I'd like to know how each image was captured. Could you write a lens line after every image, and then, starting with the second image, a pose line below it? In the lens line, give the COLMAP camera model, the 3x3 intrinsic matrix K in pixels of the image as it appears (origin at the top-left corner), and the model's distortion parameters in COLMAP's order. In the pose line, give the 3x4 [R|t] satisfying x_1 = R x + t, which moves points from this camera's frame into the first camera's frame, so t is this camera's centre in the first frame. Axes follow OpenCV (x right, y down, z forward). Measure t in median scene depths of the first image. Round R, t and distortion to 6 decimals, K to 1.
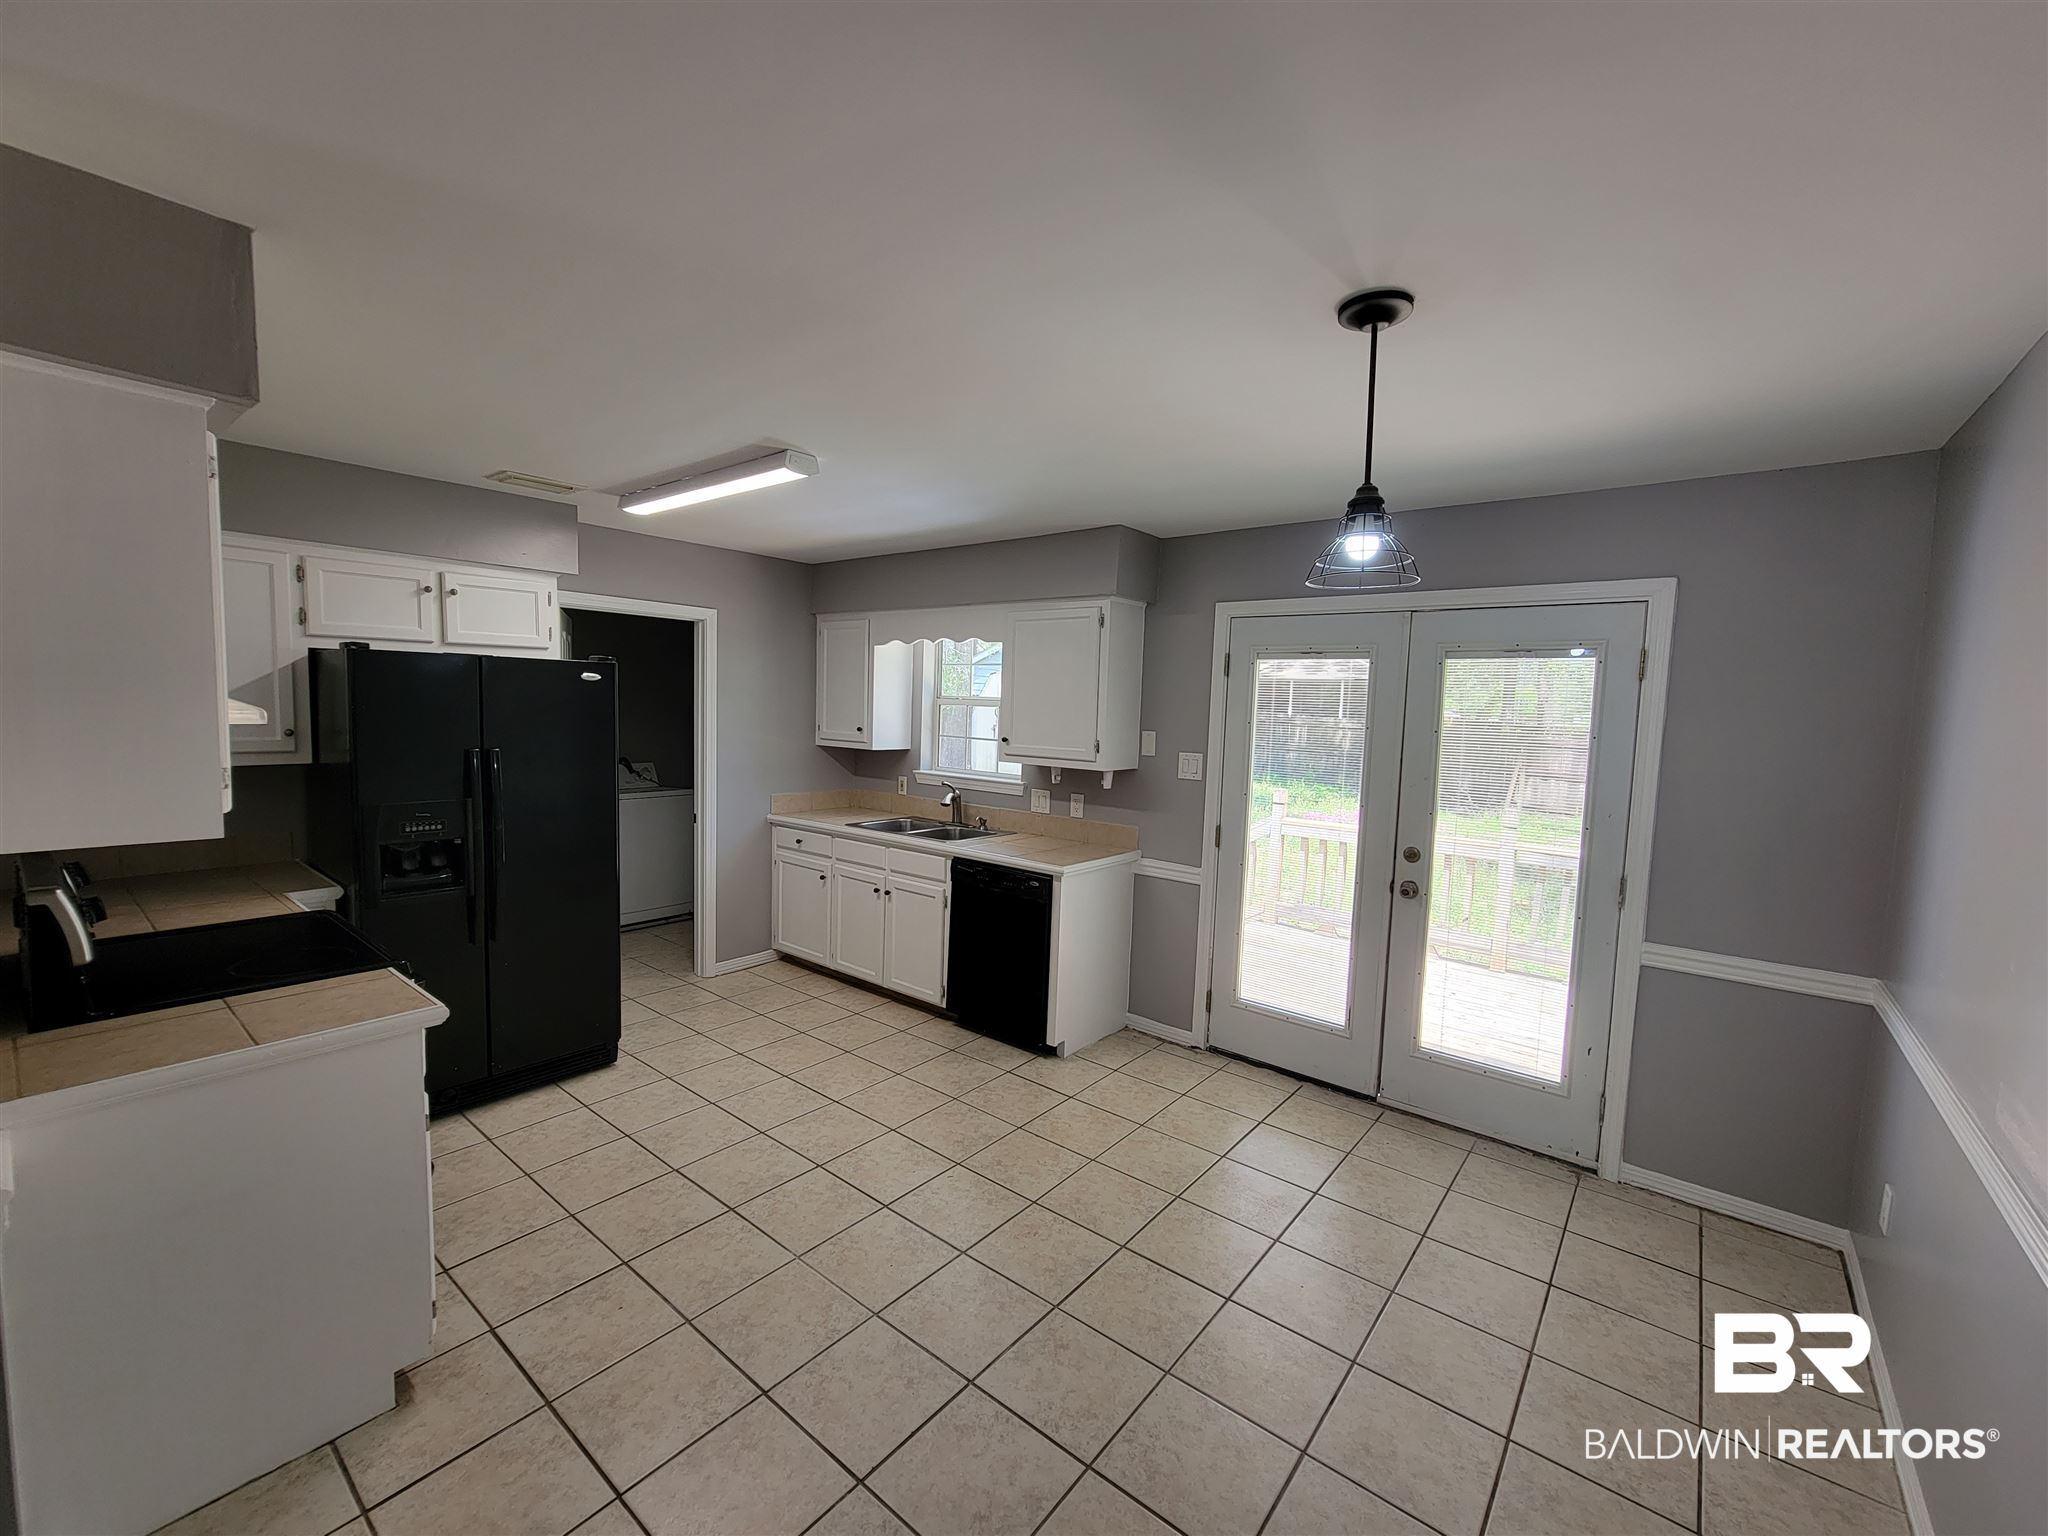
lens RADIAL K [[838.7, 0, 1025.2], [0, 838.7, 769.0], [0, 0, 1]] dist [-0.003998, -0.000005]
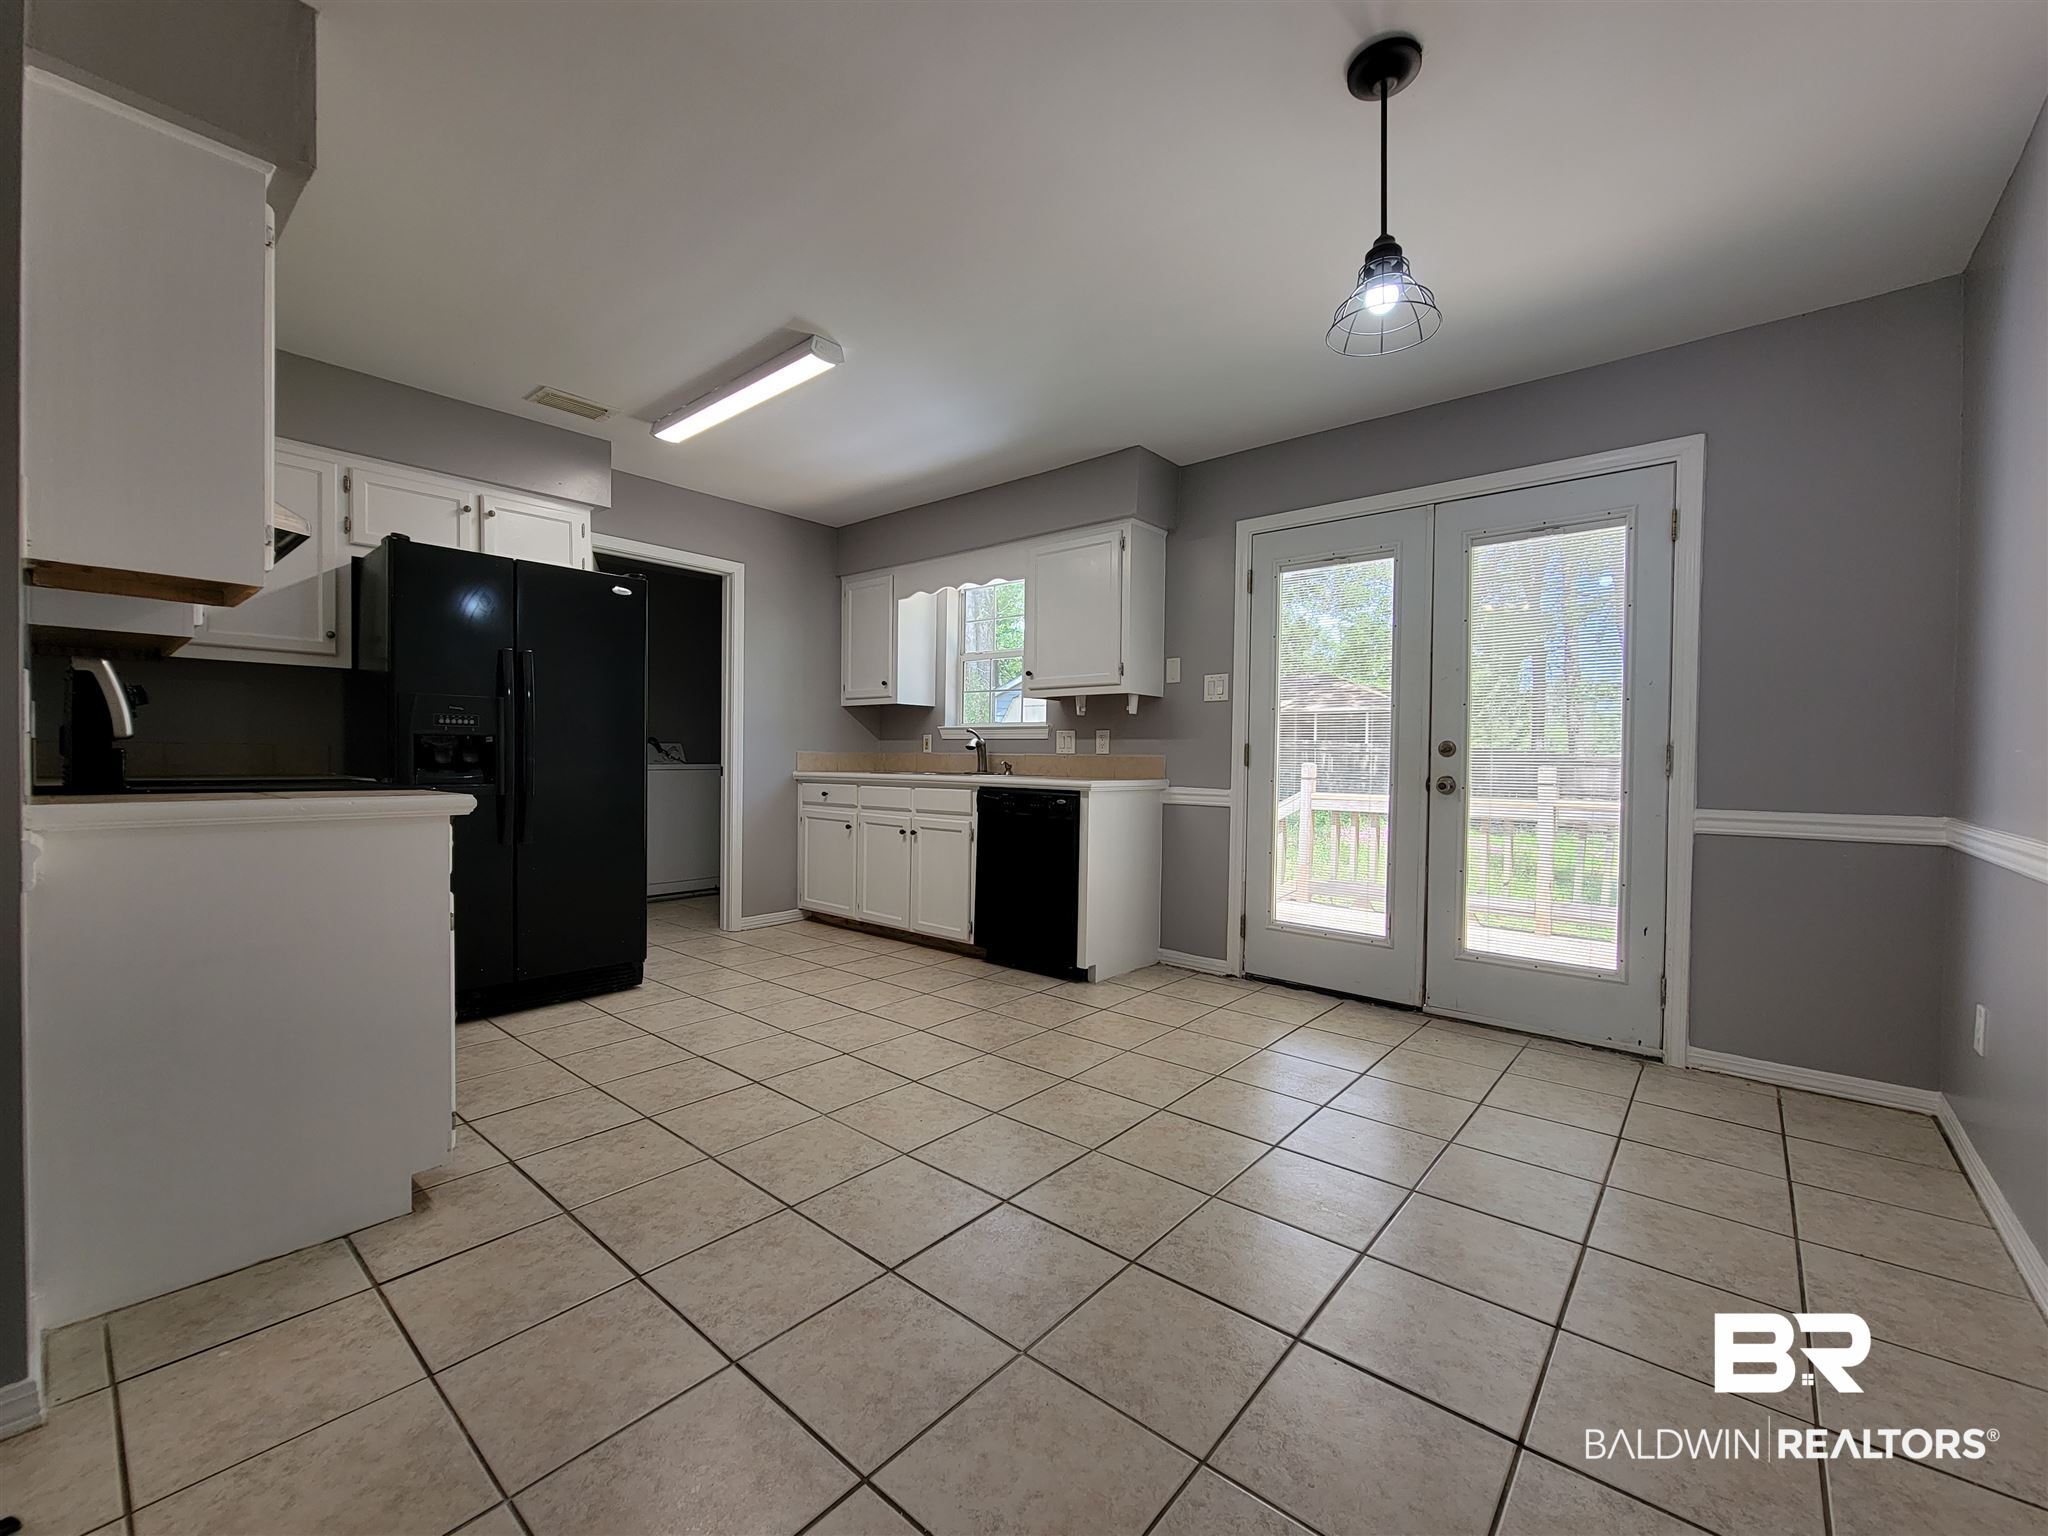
lens RADIAL K [[838.7, 0, 1024.9], [0, 838.7, 768.5], [0, 0, 1]] dist [-0.003998, -0.000005]
pose [[0.999441, -0.018695, -0.027712, -0.004536], [0.016840, 0.997696, -0.065715, 0.192454], [0.028877, 0.065212, 0.997454, 0.012546]]
